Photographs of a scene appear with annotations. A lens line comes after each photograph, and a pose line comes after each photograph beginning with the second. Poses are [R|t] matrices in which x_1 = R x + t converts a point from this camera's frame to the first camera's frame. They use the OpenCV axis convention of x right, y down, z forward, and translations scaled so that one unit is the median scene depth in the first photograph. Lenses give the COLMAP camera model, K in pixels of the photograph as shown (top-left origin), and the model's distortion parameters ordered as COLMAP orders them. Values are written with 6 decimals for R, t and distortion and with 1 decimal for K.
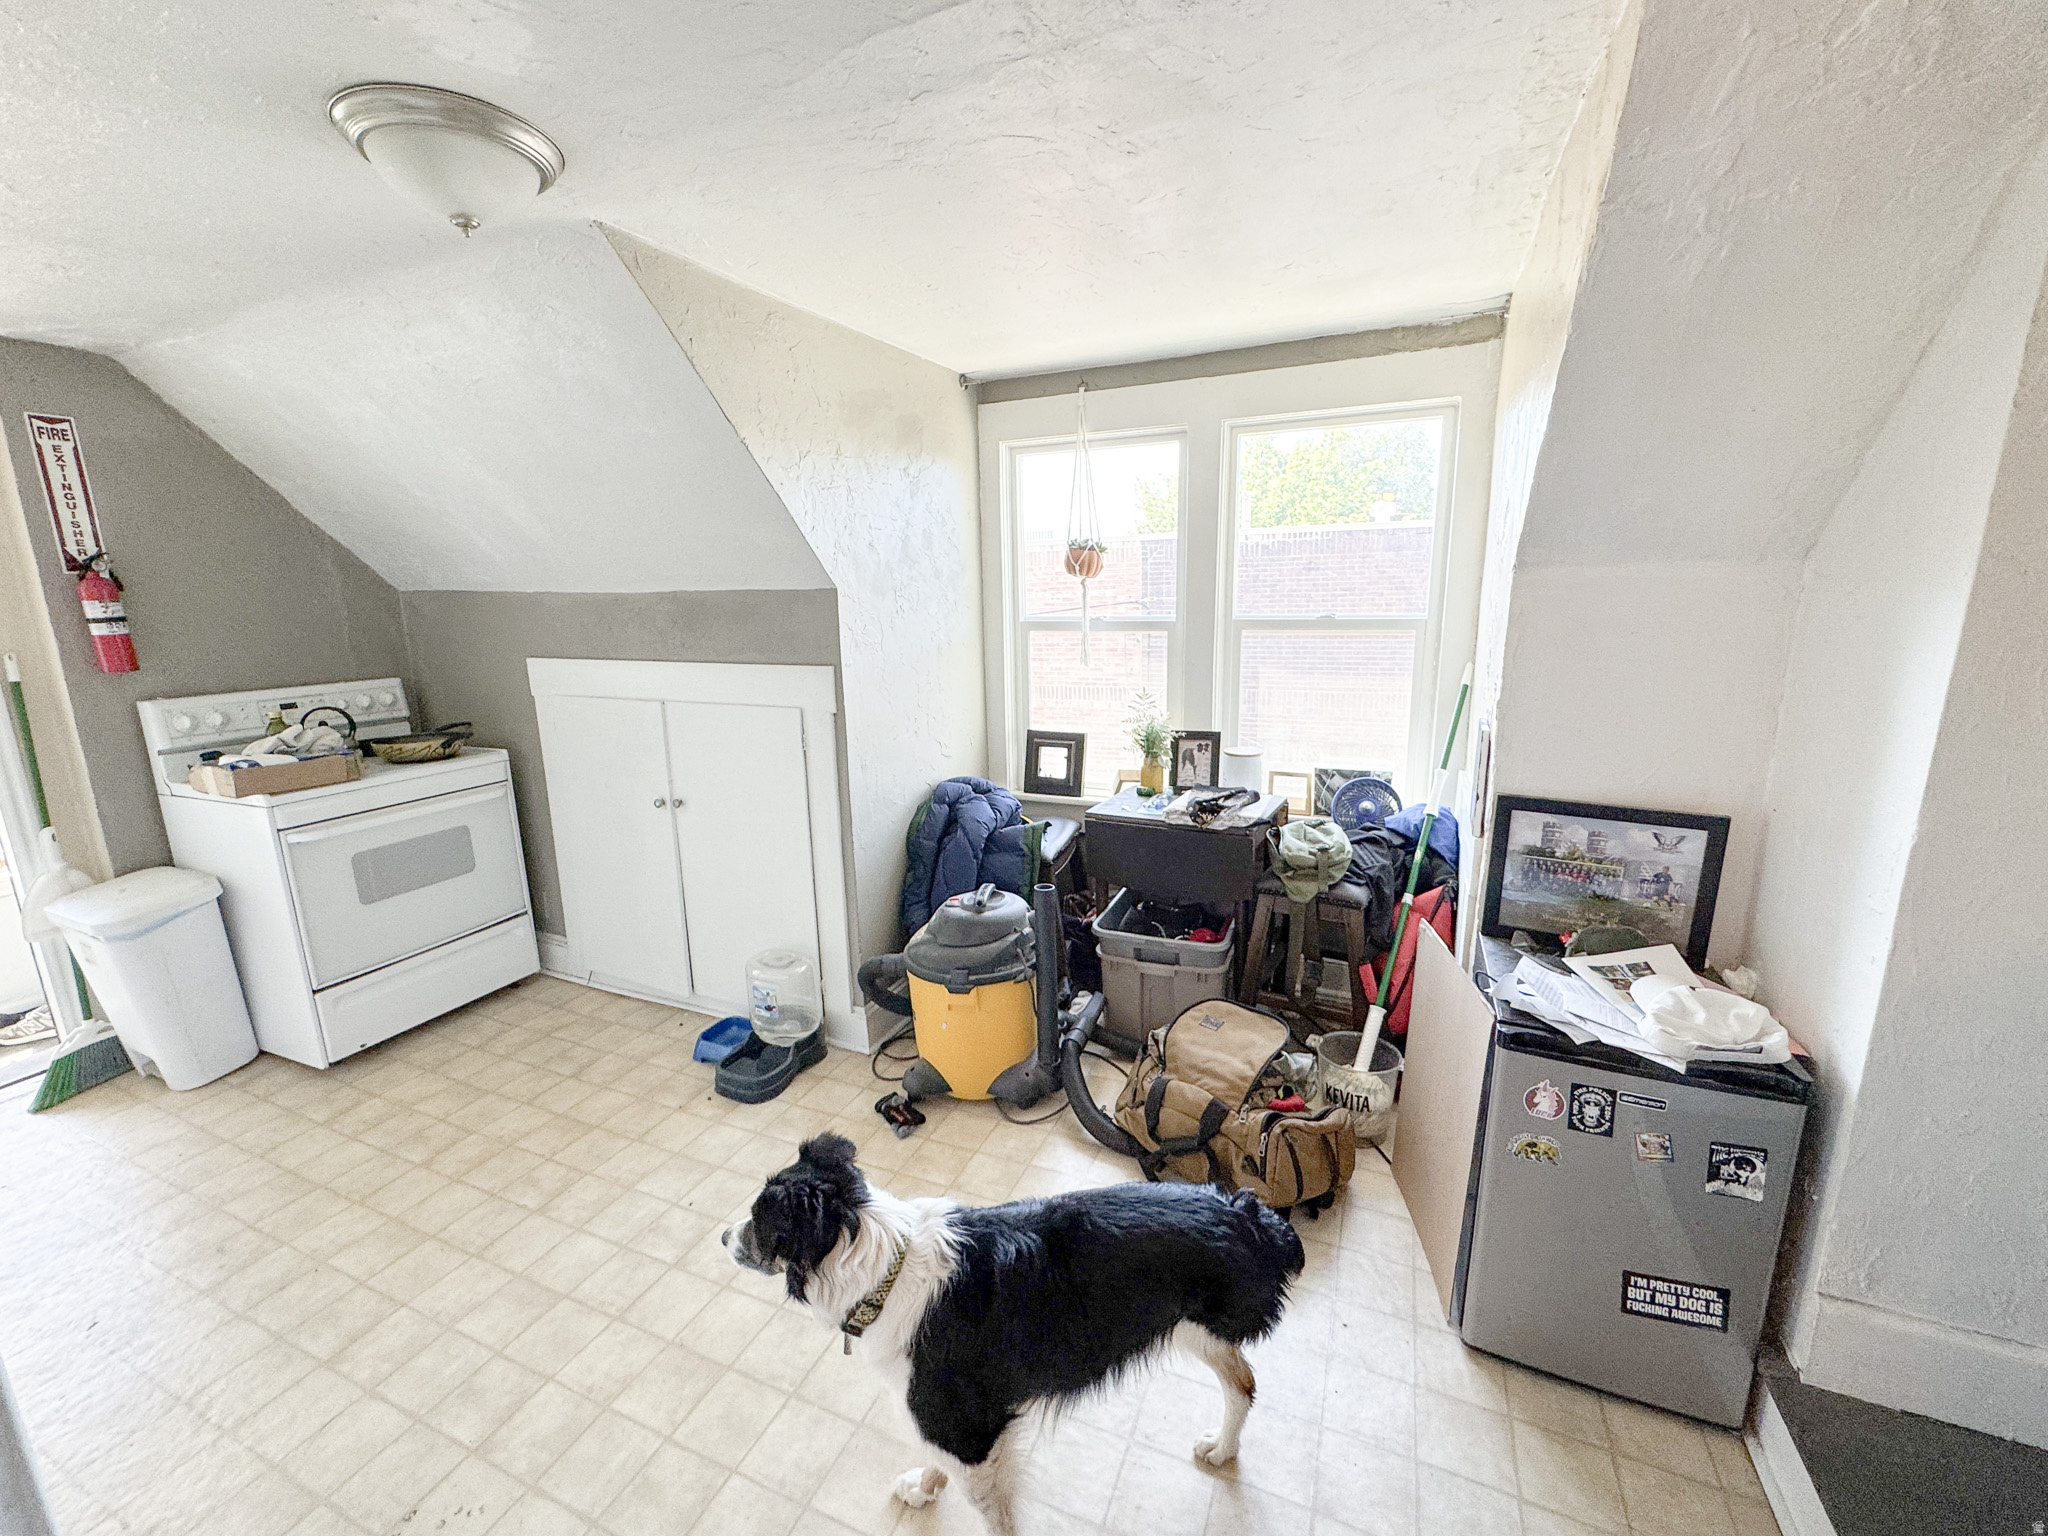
lens RADIAL K [[838.8, 0, 1024.0], [0, 838.8, 768.0], [0, 0, 1]] dist [0.001000, -0.000014]
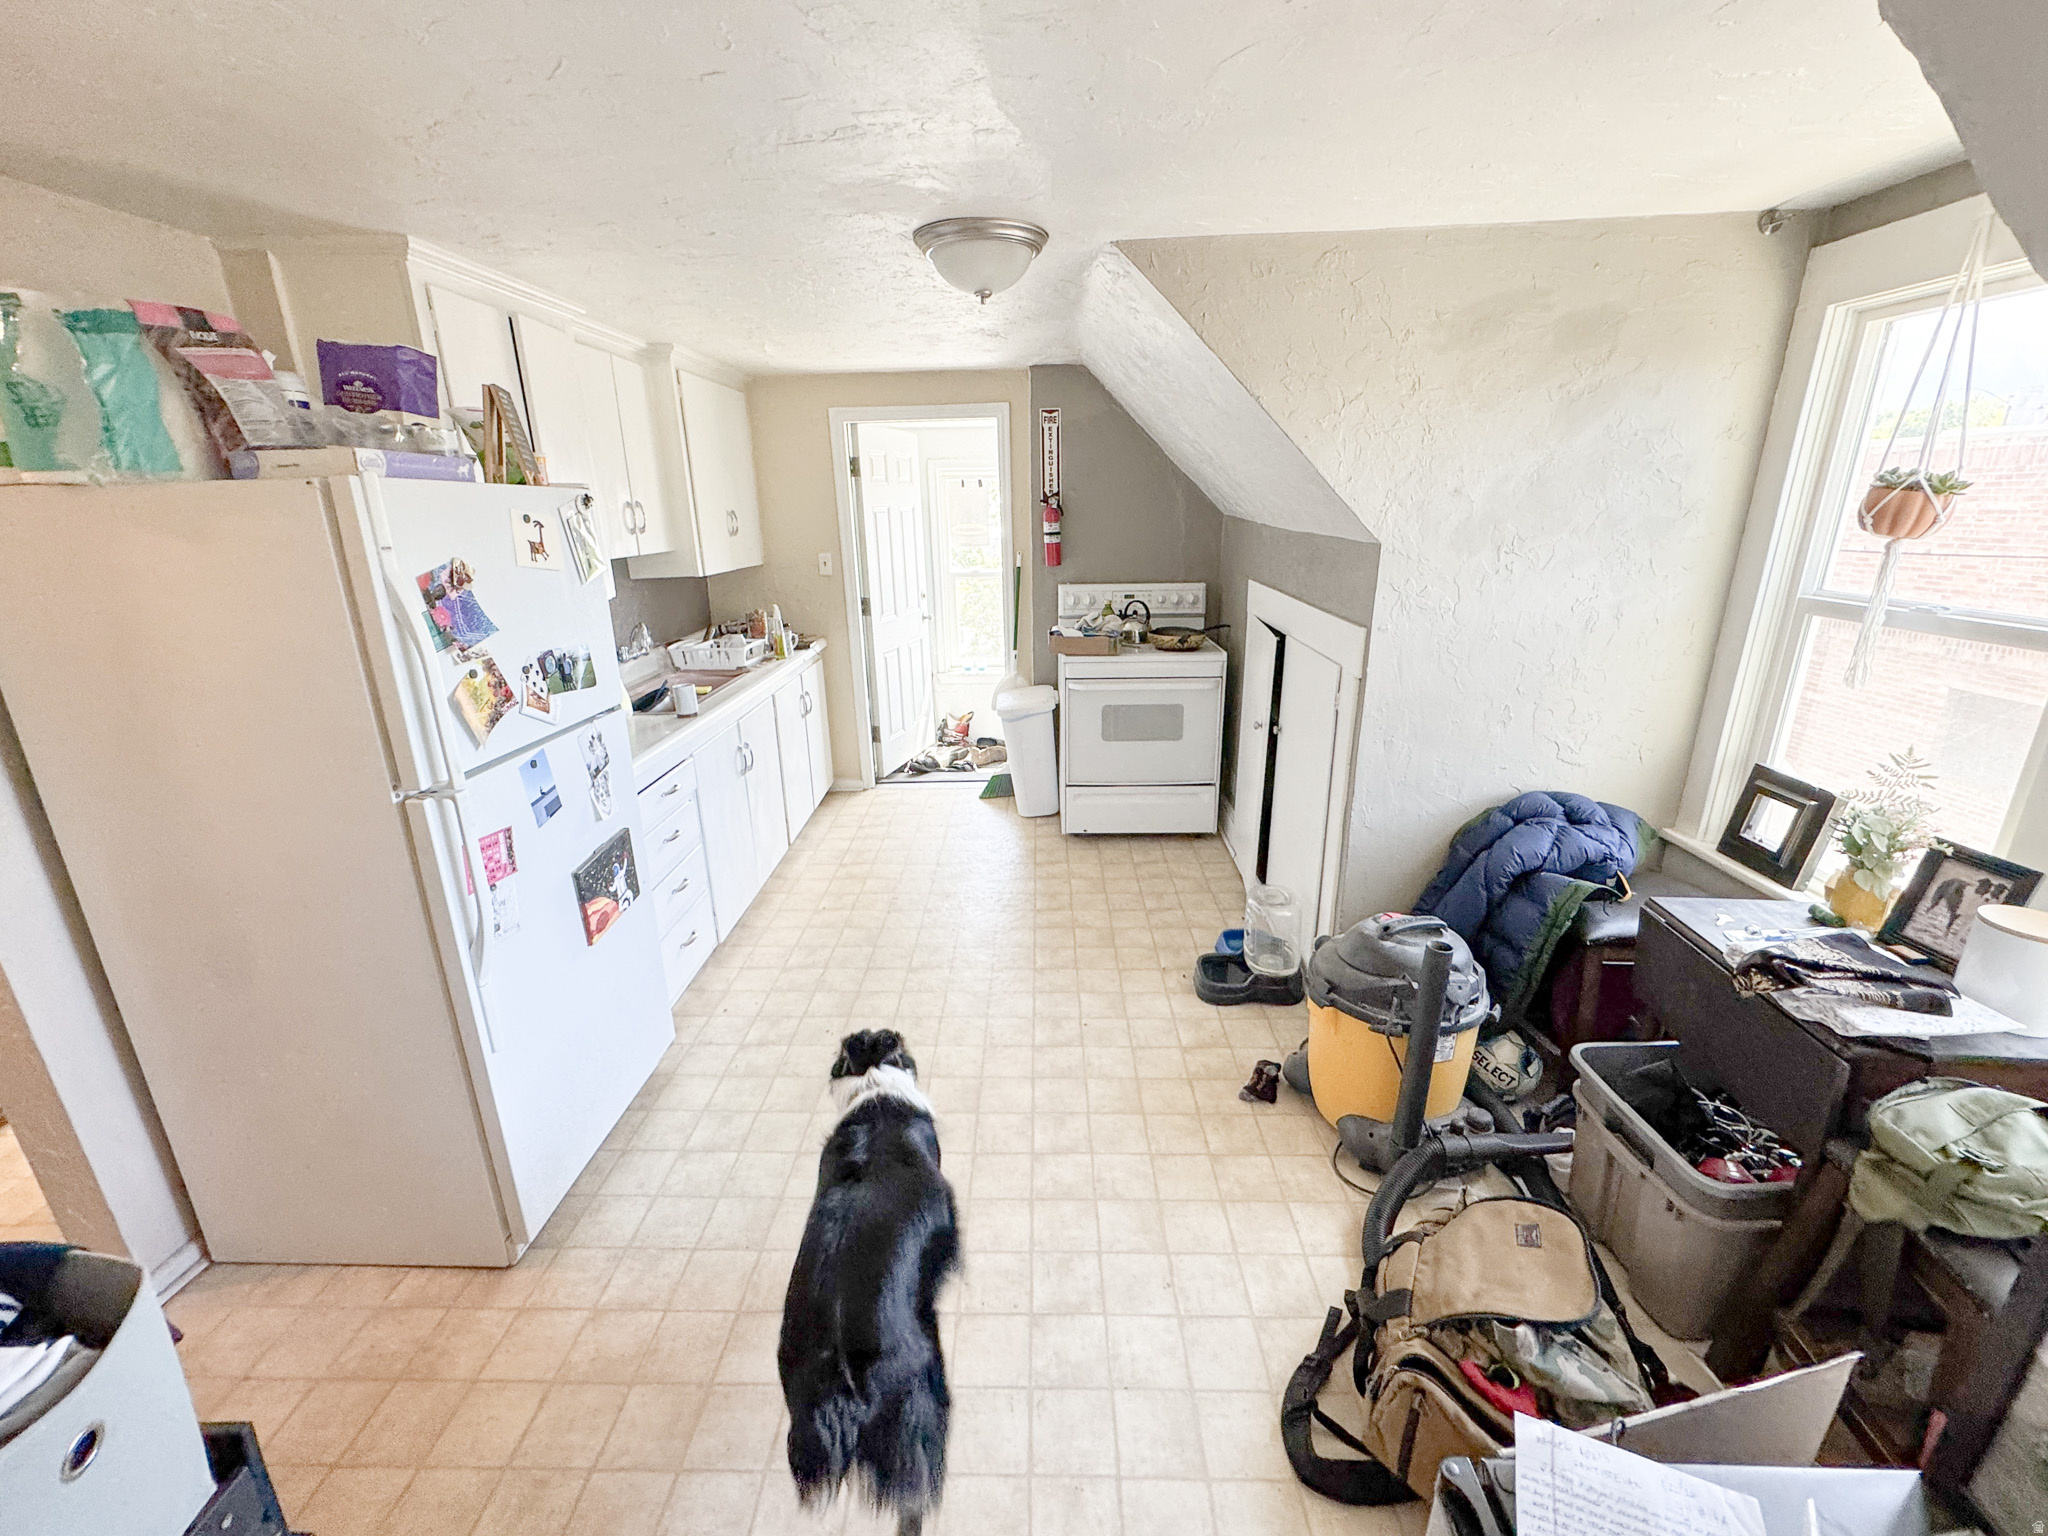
lens RADIAL K [[844.5, 0, 1018.2], [0, 844.5, 764.9], [0, 0, 1]] dist [-0.000336, -0.000324]
pose [[0.383904, 0.295008, -0.874979, 0.450807], [-0.185043, 0.952947, 0.240106, -0.120610], [0.904642, 0.069731, 0.420429, 0.252710]]
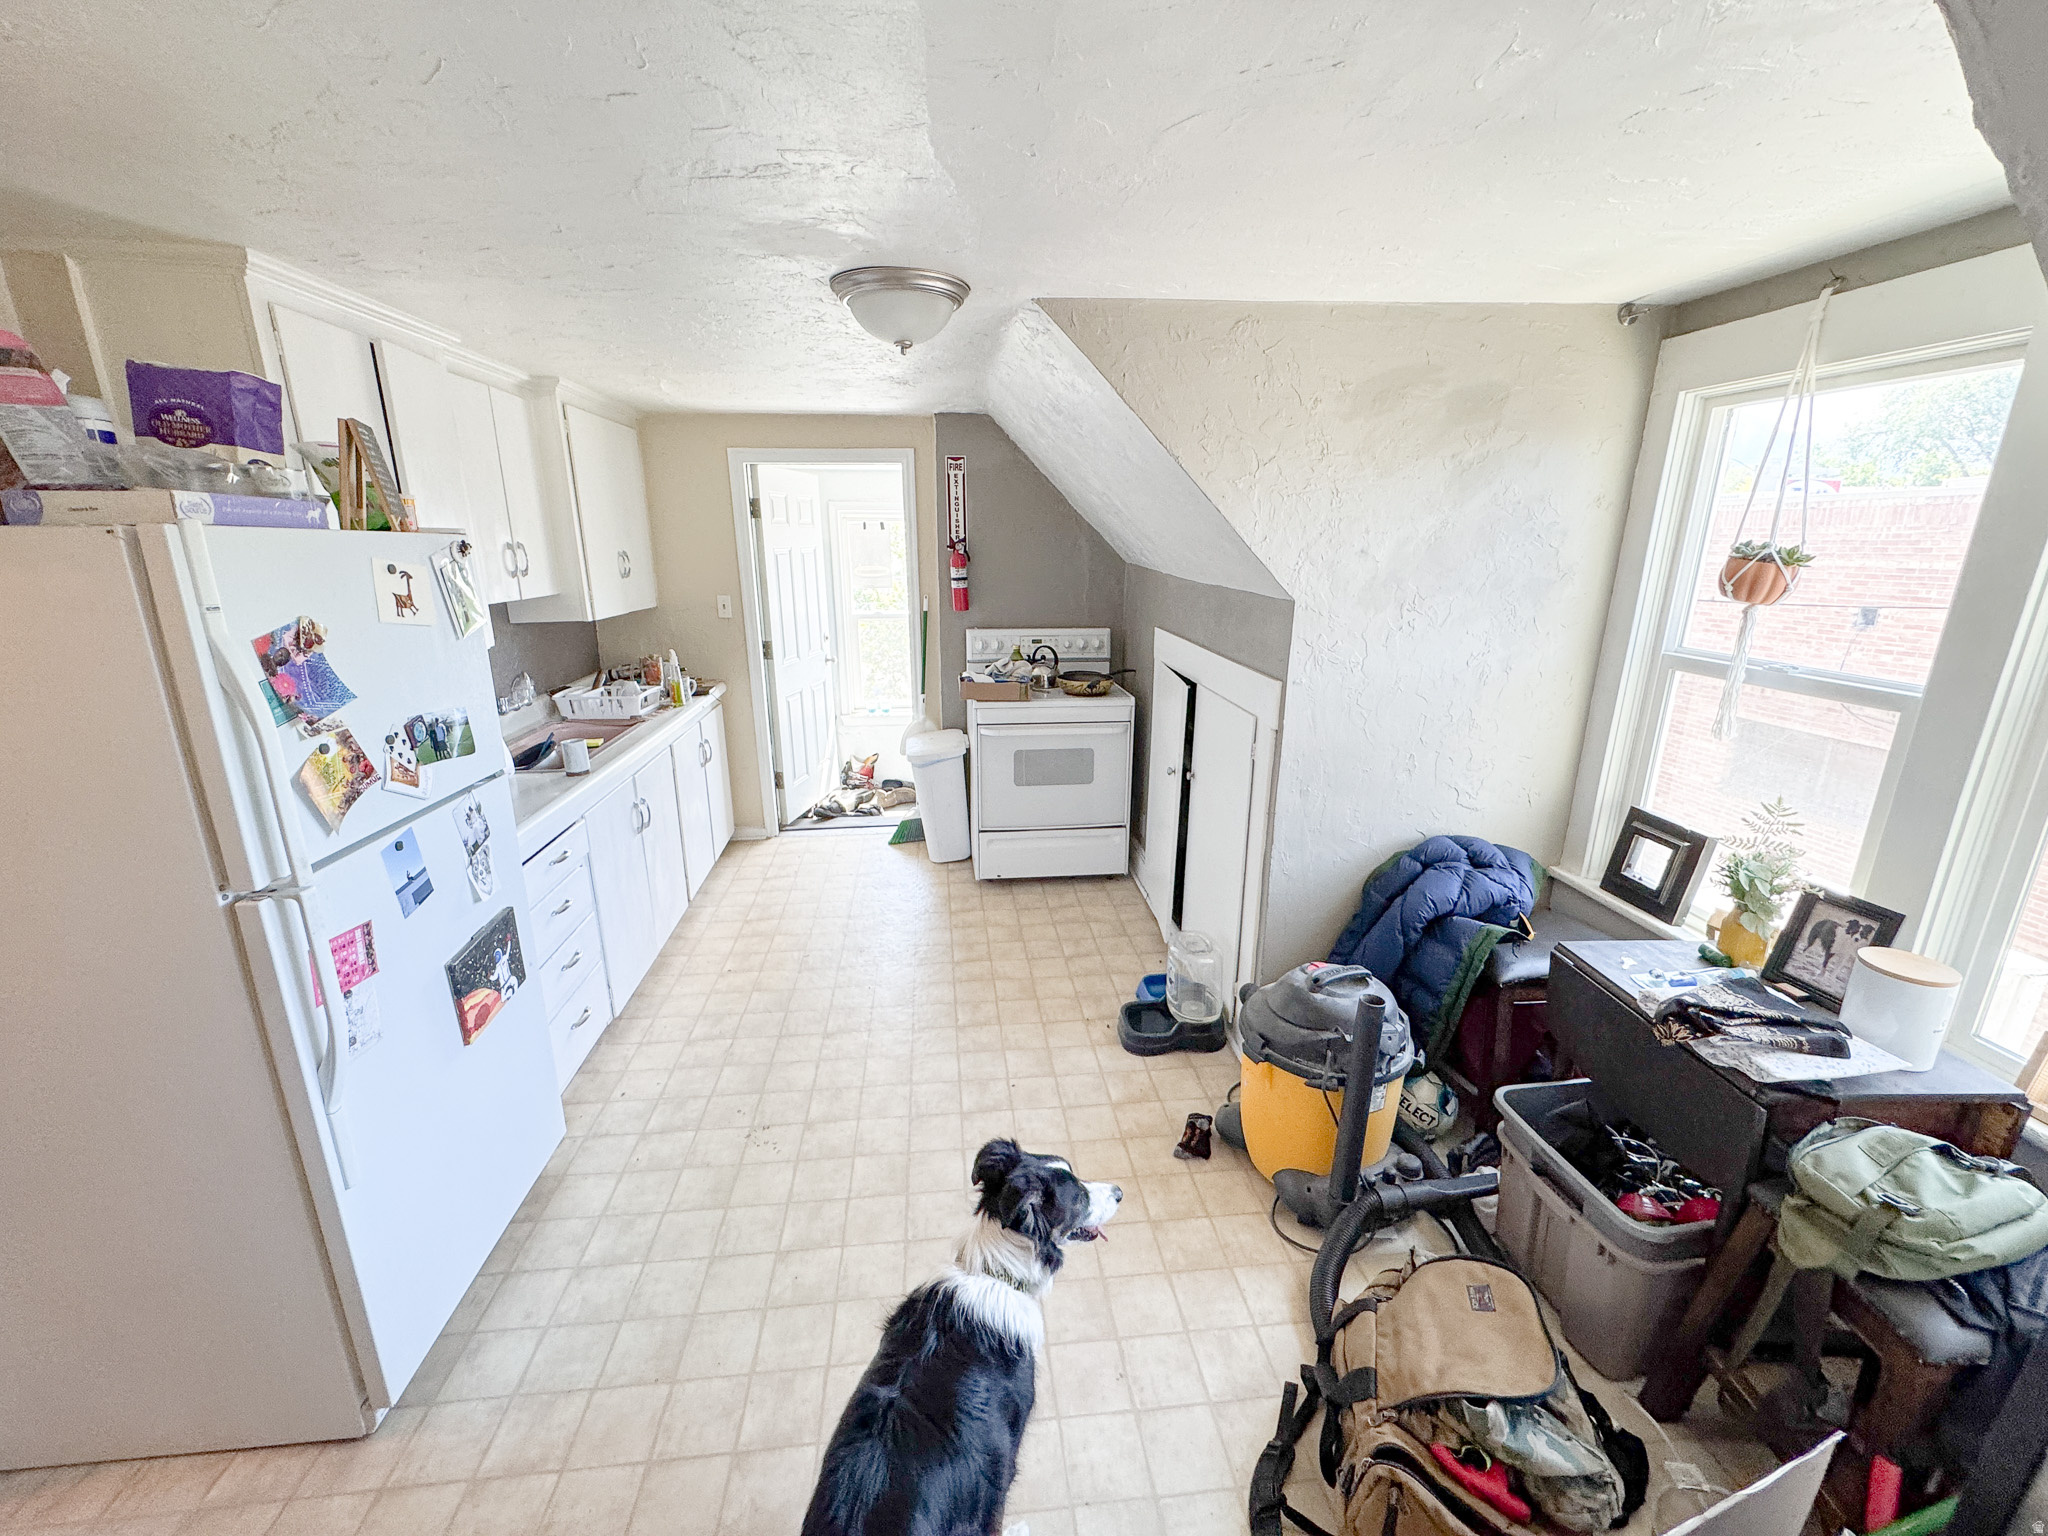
lens RADIAL K [[824.9, 0, 1018.8], [0, 824.9, 764.8], [0, 0, 1]] dist [-0.001712, 0.000439]
pose [[0.498199, 0.256413, -0.828282, 0.391773], [-0.193741, 0.964040, 0.181908, -0.132063], [0.845141, 0.069846, 0.529961, 0.243068]]
